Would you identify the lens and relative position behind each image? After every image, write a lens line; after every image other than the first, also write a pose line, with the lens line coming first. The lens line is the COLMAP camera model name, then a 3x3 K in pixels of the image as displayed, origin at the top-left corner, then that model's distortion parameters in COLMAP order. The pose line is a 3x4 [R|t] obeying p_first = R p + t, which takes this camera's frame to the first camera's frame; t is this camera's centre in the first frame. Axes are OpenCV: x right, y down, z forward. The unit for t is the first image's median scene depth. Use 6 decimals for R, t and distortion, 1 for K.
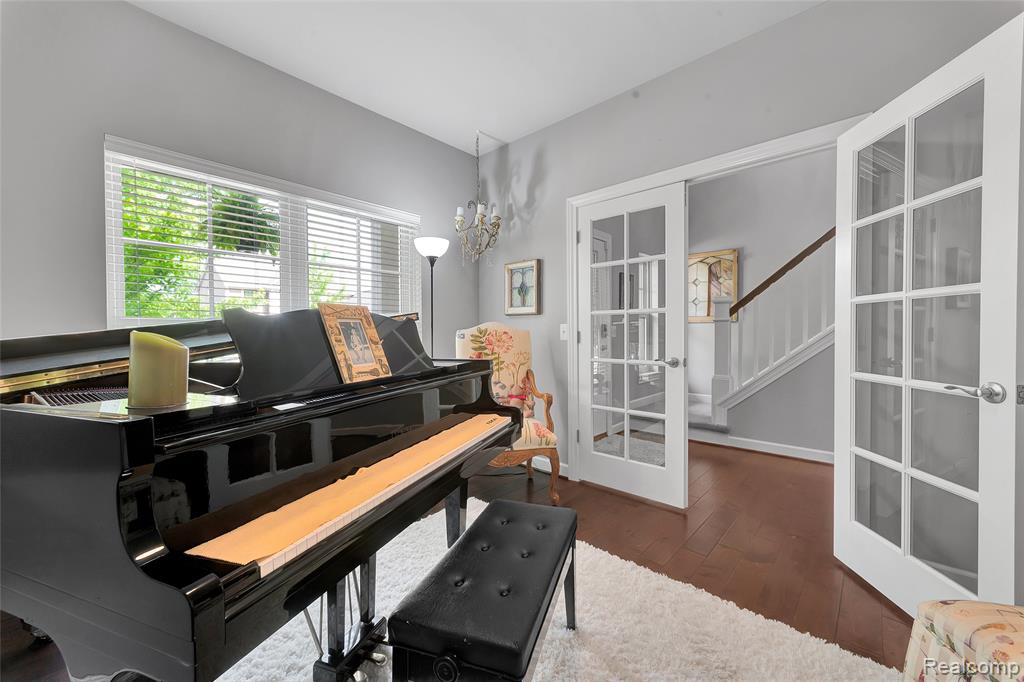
lens RADIAL K [[398.8, 0, 514.8], [0, 398.8, 337.8], [0, 0, 1]] dist [0.011699, -0.000512]
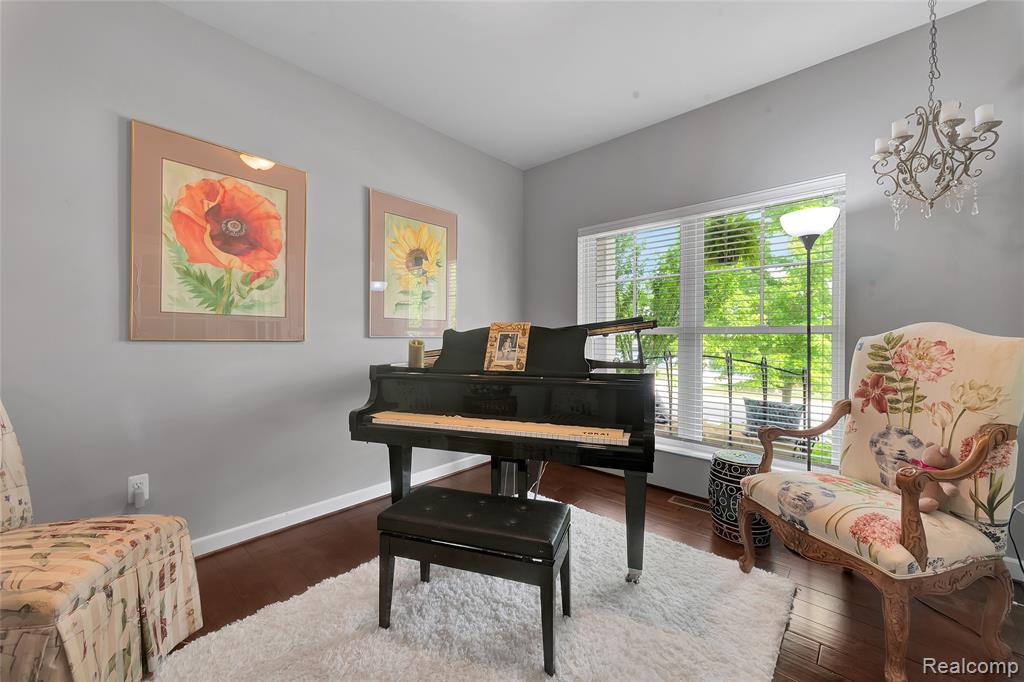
lens RADIAL K [[398.8, 0, 514.5], [0, 398.8, 341.0], [0, 0, 1]] dist [0.011699, -0.000512]
pose [[0.018080, 0.006649, -0.999814, 0.494722], [-0.016601, 0.999842, 0.006349, -0.008516], [0.999699, 0.016483, 0.018188, 0.451165]]
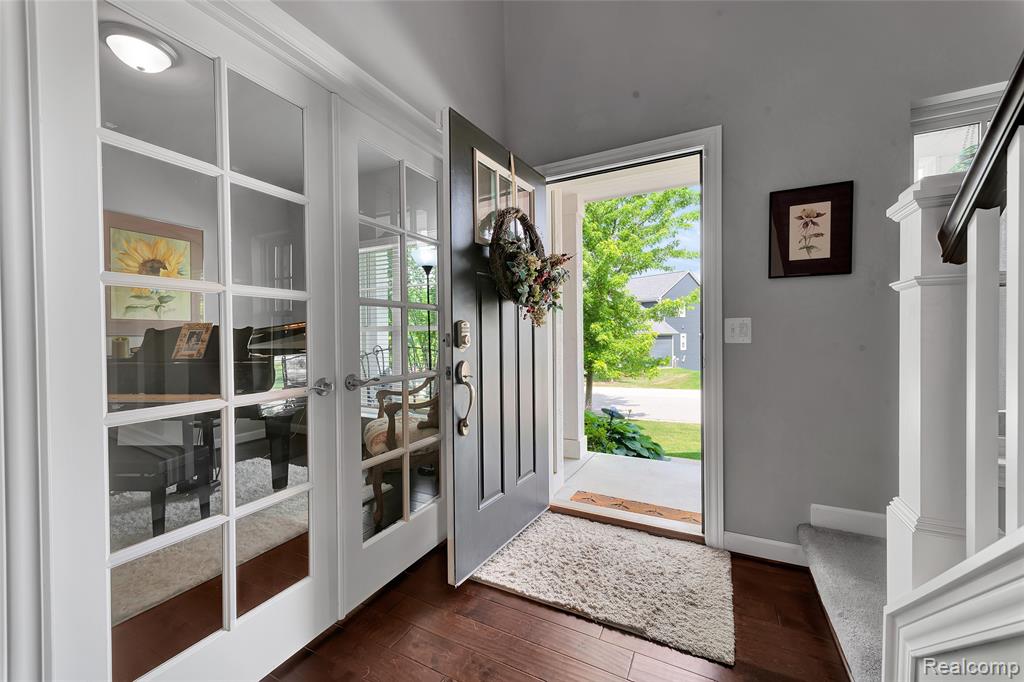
lens RADIAL K [[398.8, 0, 516.6], [0, 398.8, 338.0], [0, 0, 1]] dist [0.011699, -0.000512]
pose [[0.293936, 0.002764, -0.955821, 0.919845], [-0.000904, 0.999996, 0.002613, -0.004202], [0.955825, 0.000096, 0.293937, 0.889247]]
